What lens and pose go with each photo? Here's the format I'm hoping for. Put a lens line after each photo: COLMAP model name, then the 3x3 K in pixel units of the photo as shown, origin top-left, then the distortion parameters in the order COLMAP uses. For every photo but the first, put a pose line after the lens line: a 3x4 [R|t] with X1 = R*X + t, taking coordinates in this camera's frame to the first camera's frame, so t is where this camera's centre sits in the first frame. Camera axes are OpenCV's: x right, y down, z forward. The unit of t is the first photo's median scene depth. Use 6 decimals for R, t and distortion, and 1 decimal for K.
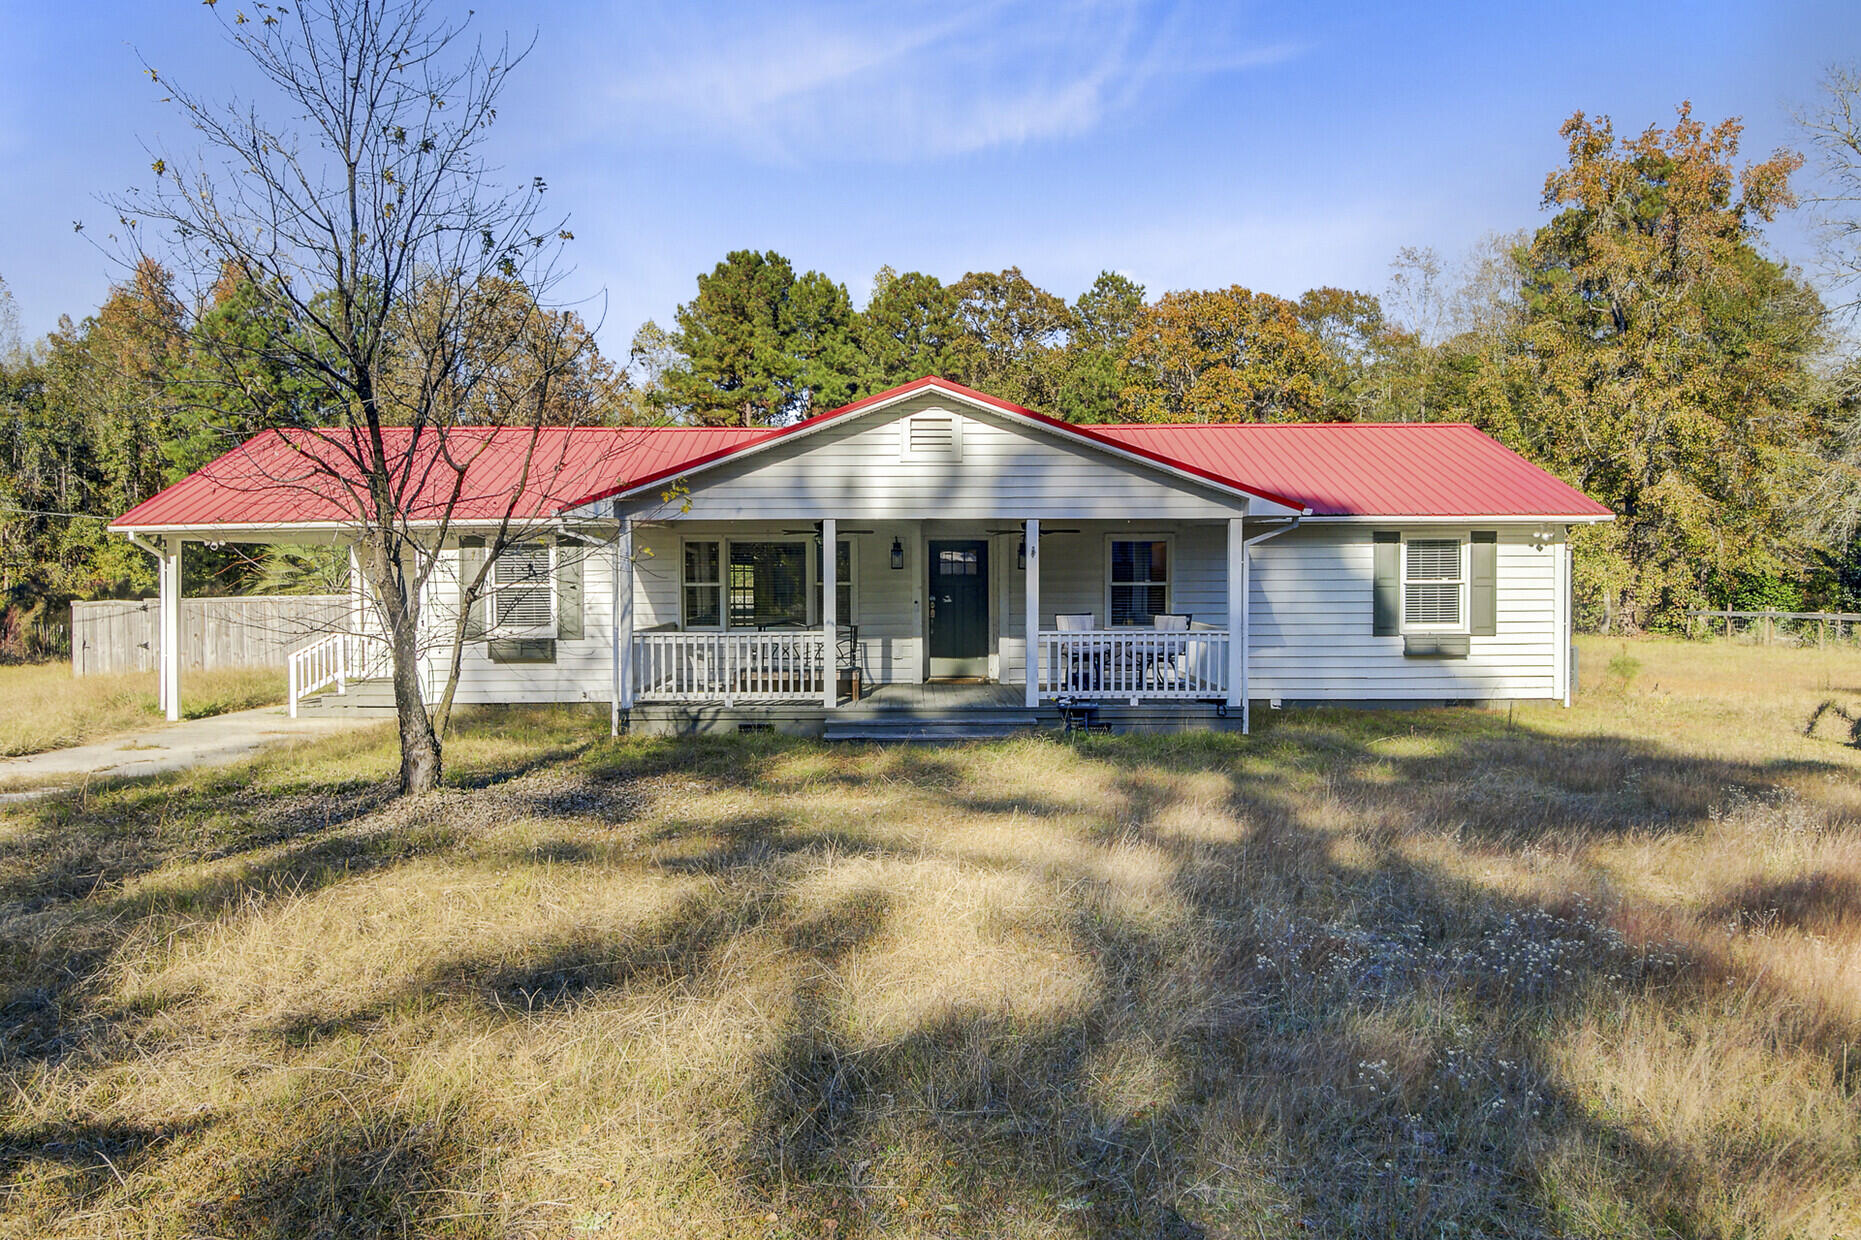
lens RADIAL K [[1455.2, 0, 930.5], [0, 1455.2, 620.0], [0, 0, 1]] dist [0.009508, 0.008489]
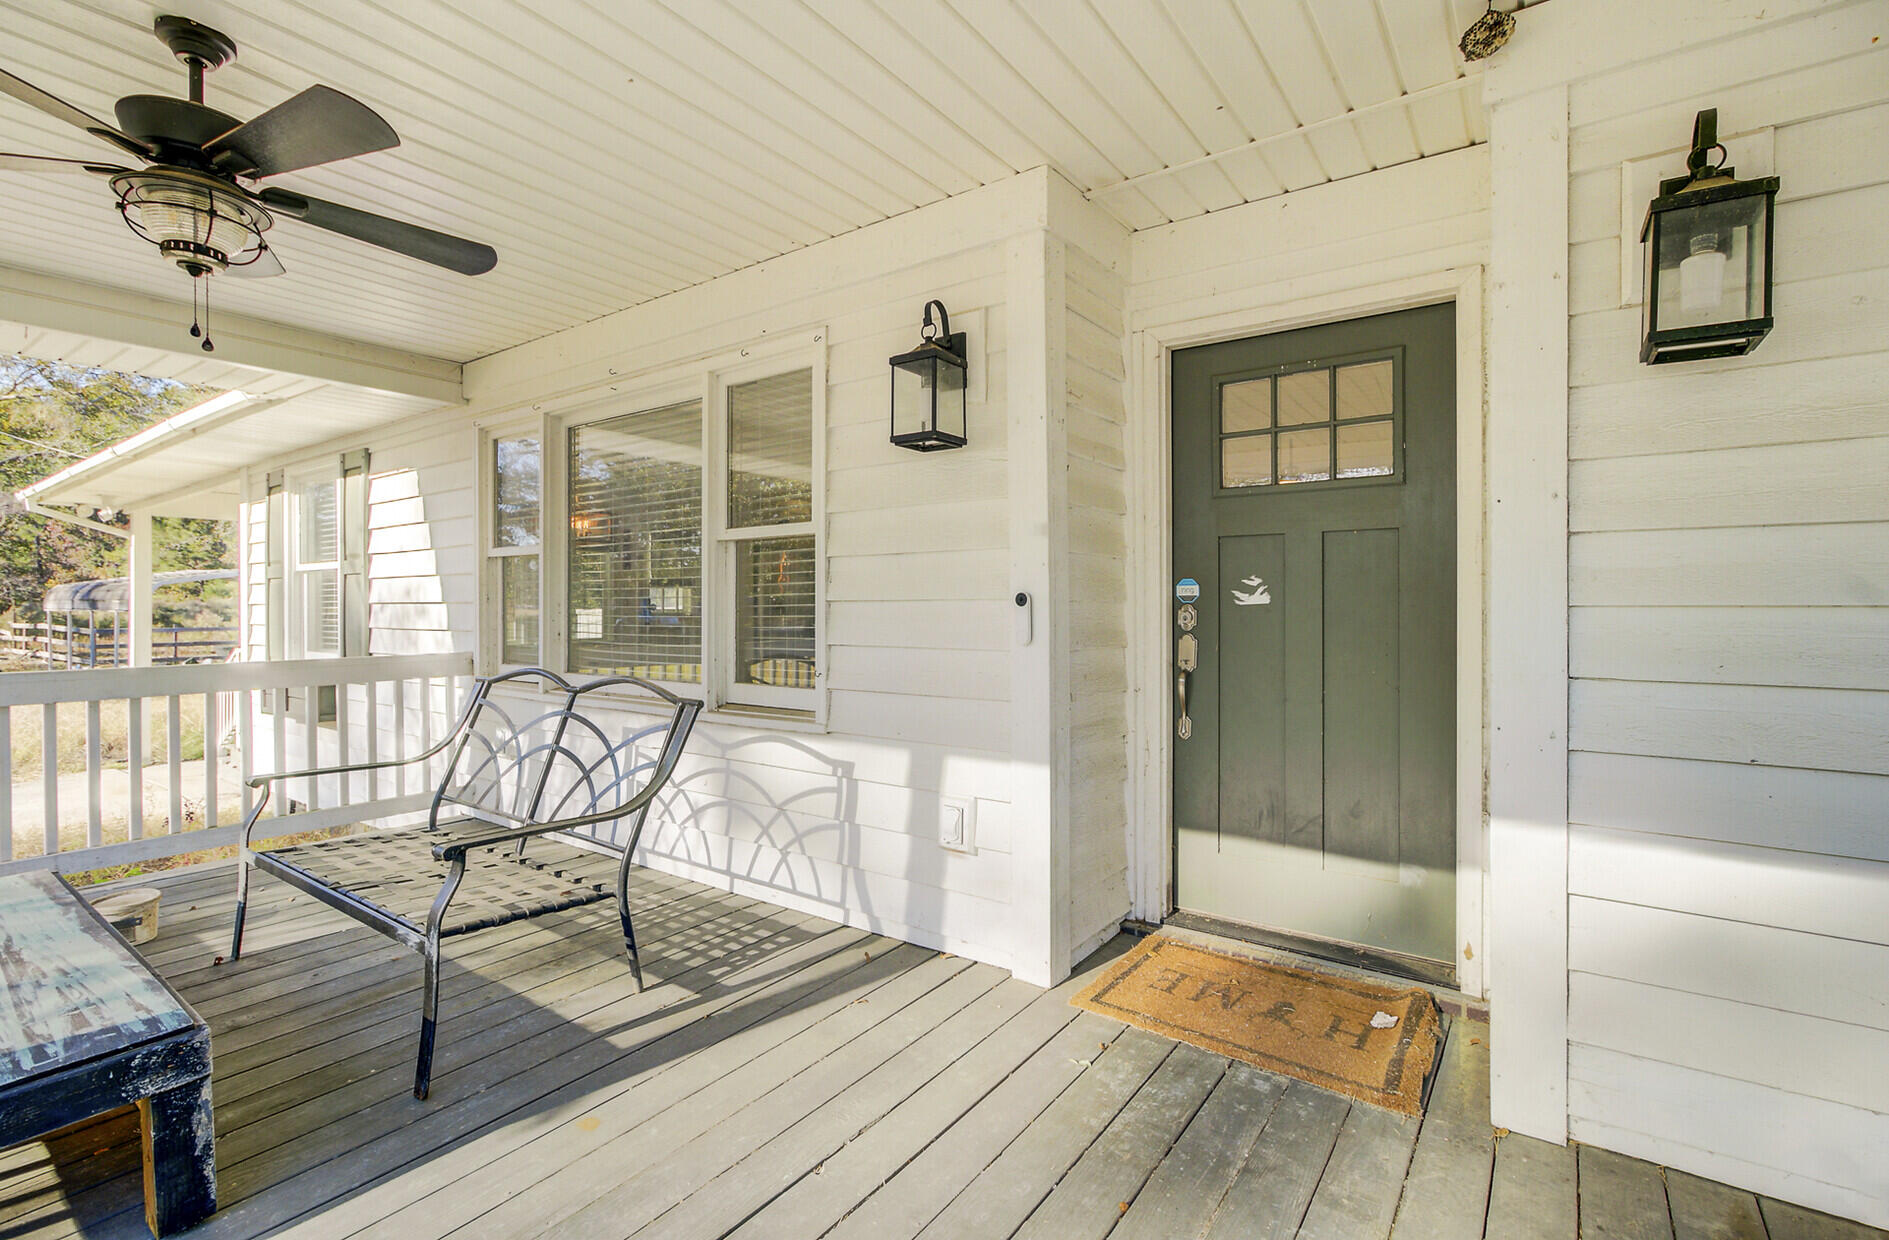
lens RADIAL K [[874.8, 0, 934.4], [0, 874.8, 608.8], [0, 0, 1]] dist [-0.015947, 0.011478]
pose [[0.798842, 0.006753, -0.601503, 0.056327], [-0.022380, 0.999578, -0.018500, -0.008233], [0.601124, 0.028240, 0.798656, 0.882489]]
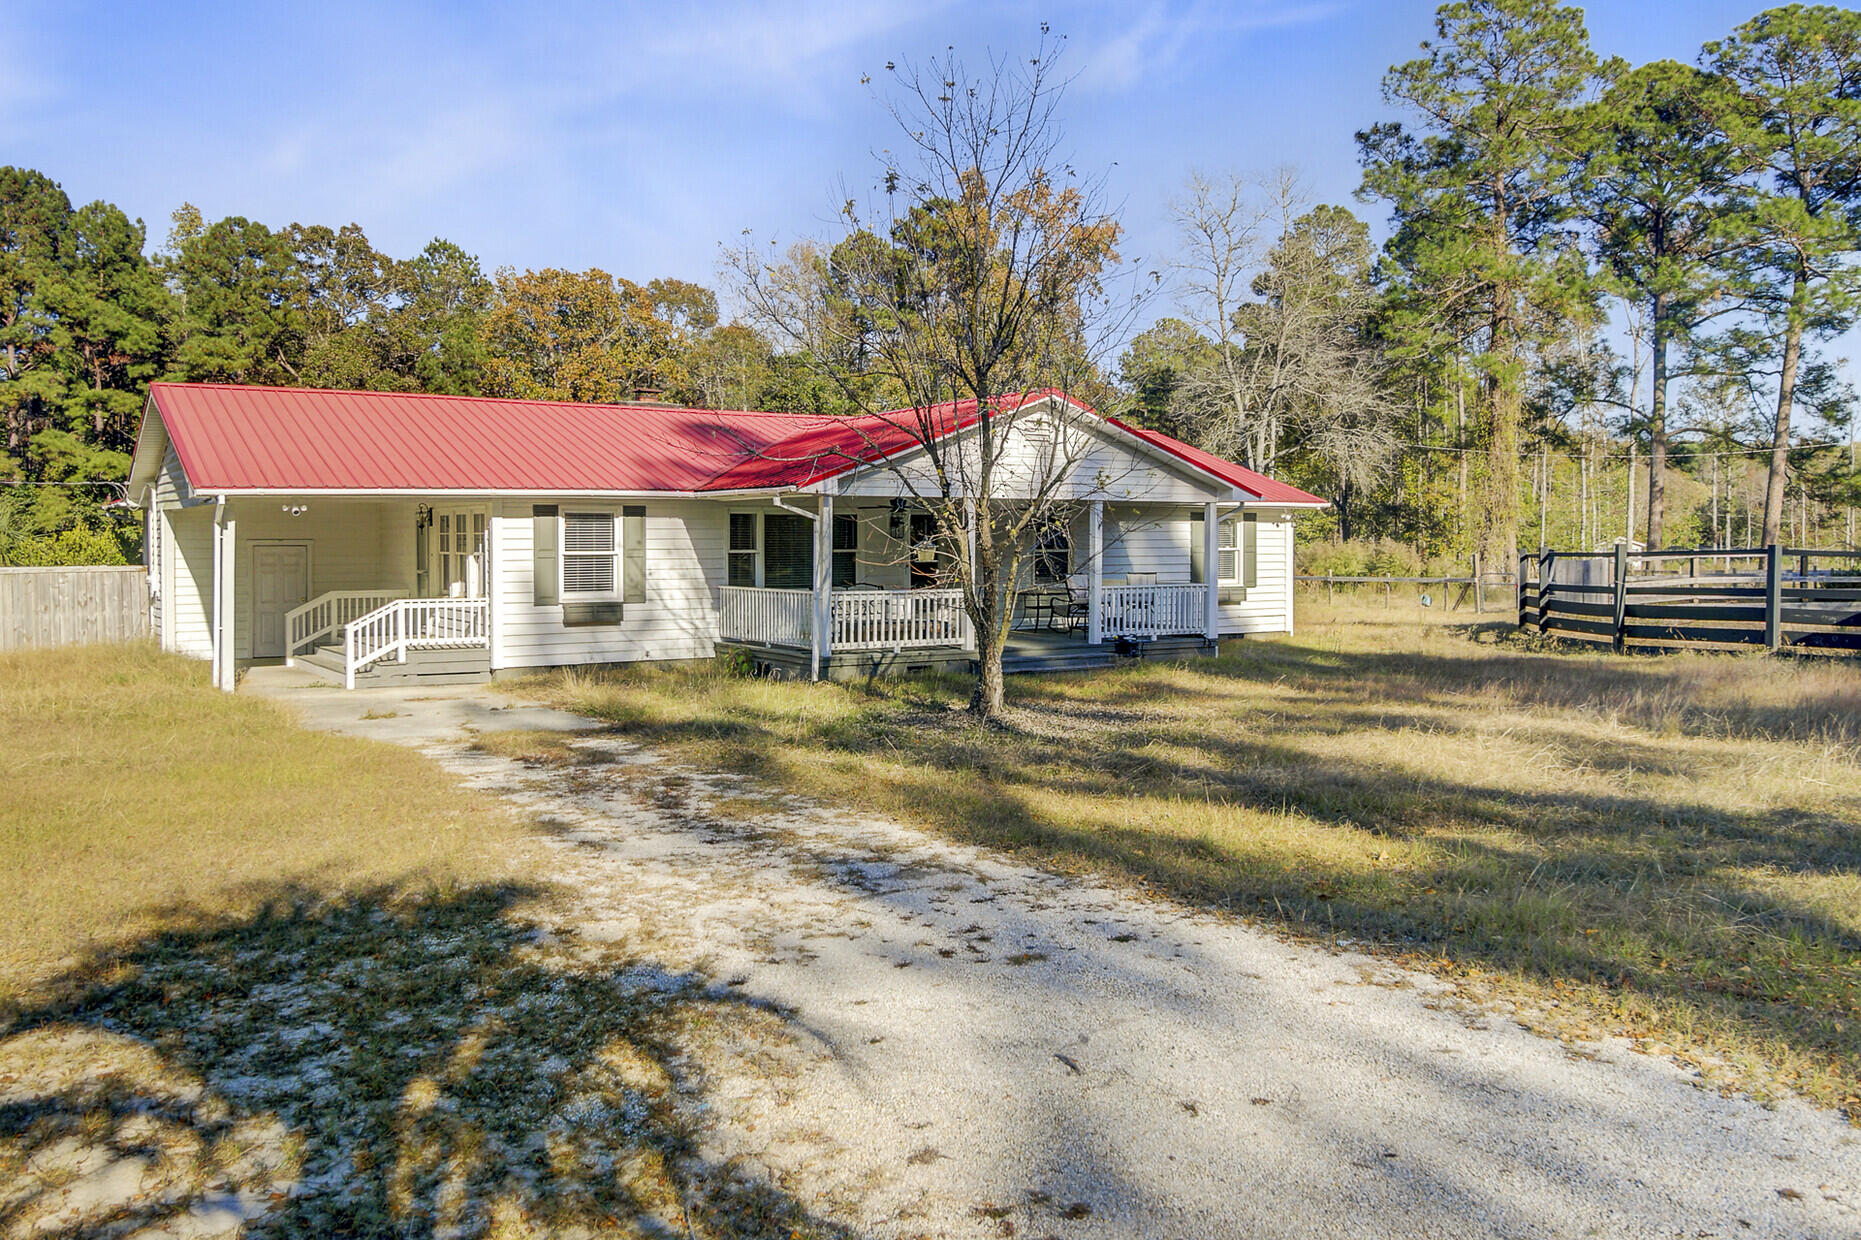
lens RADIAL K [[1468.9, 0, 923.3], [0, 1468.9, 567.7], [0, 0, 1]] dist [-0.009375, 0.008990]
pose [[0.850478, -0.007083, 0.525962, -0.629011], [0.016348, 0.999782, -0.012971, 0.004965], [-0.525756, 0.019630, 0.850409, -0.033724]]
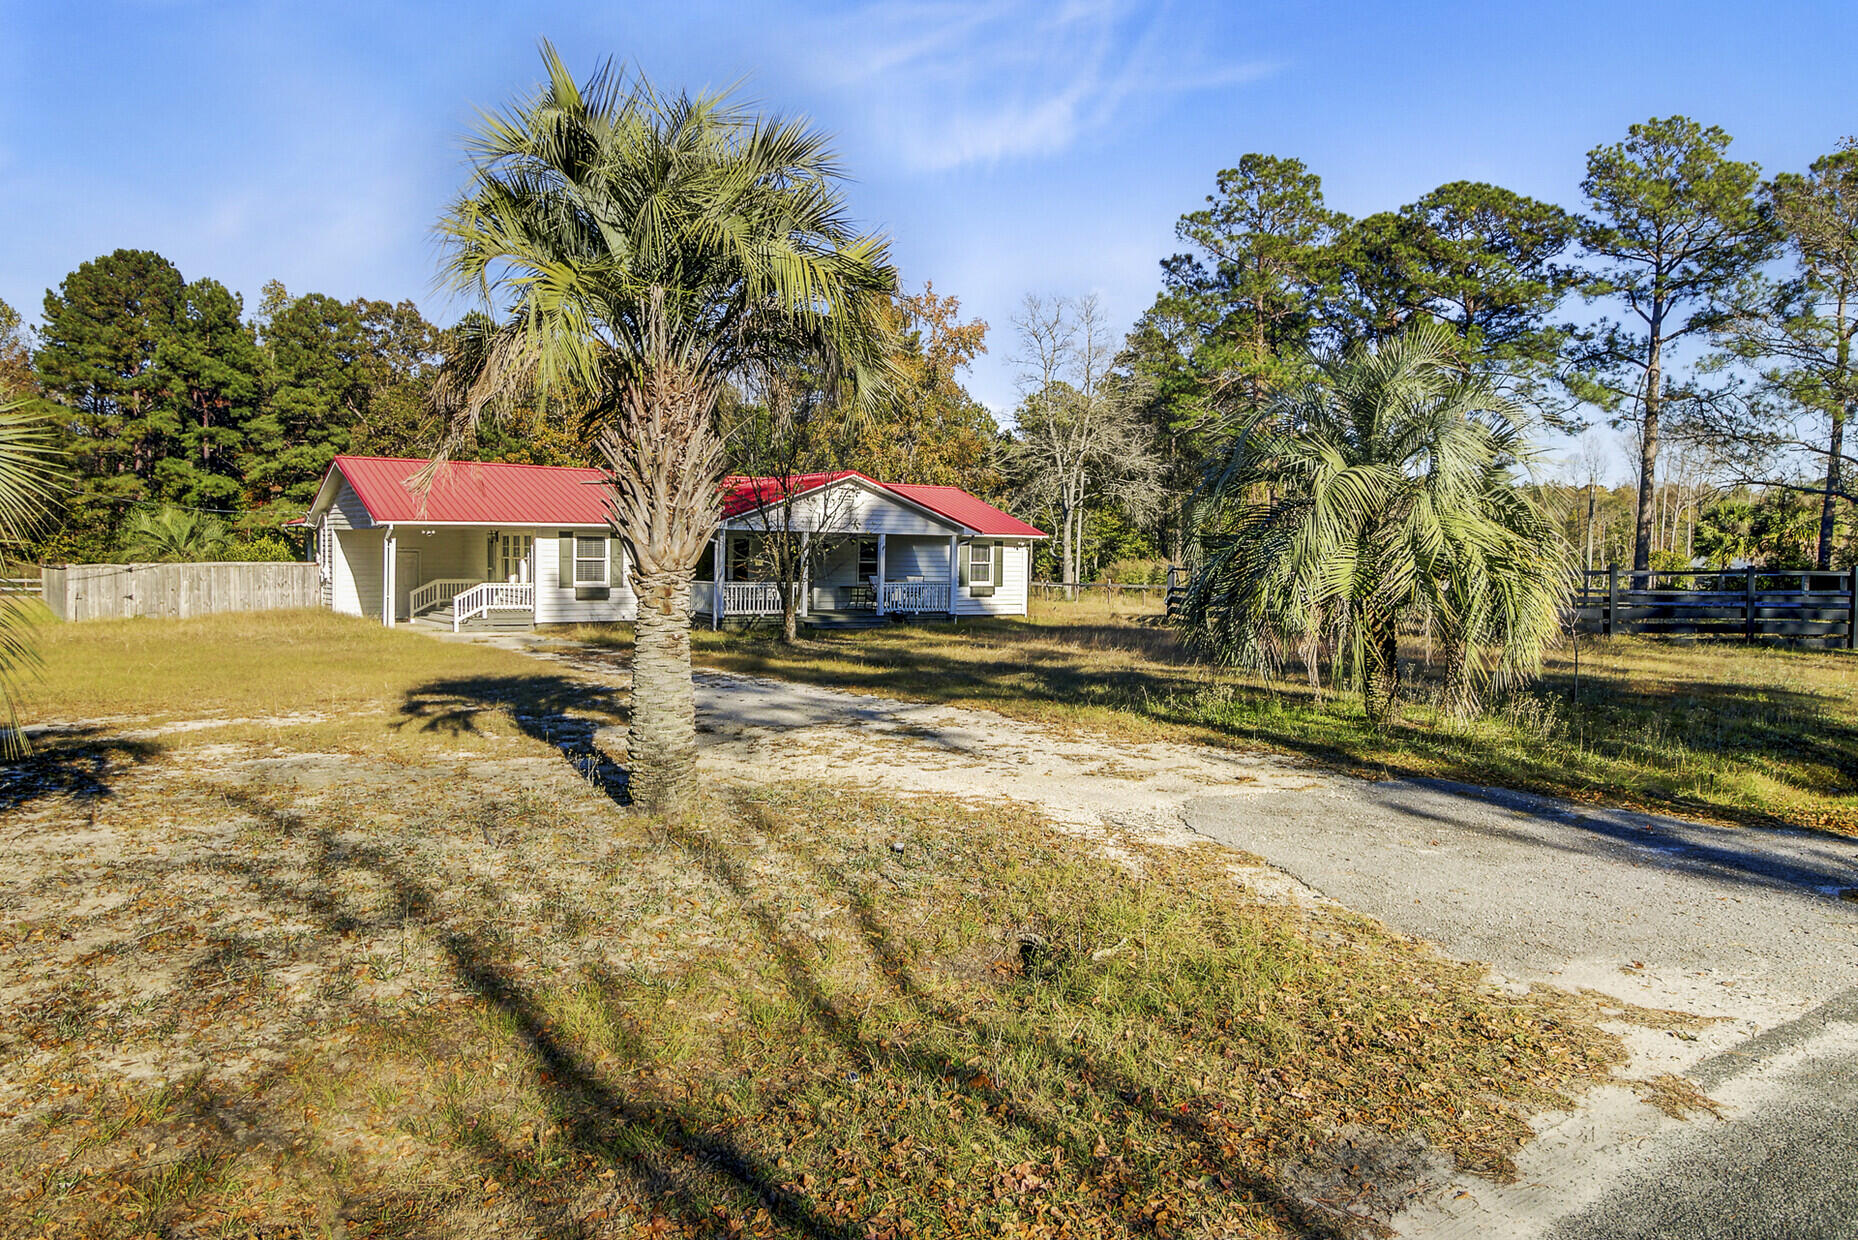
lens RADIAL K [[1258.3, 0, 925.3], [0, 1258.3, 609.5], [0, 0, 1]] dist [0.004405, -0.004095]
pose [[0.831297, -0.008034, 0.555770, -0.814520], [0.001325, 0.999921, 0.012472, 0.021591], [-0.555826, -0.009631, 0.831243, -0.578426]]
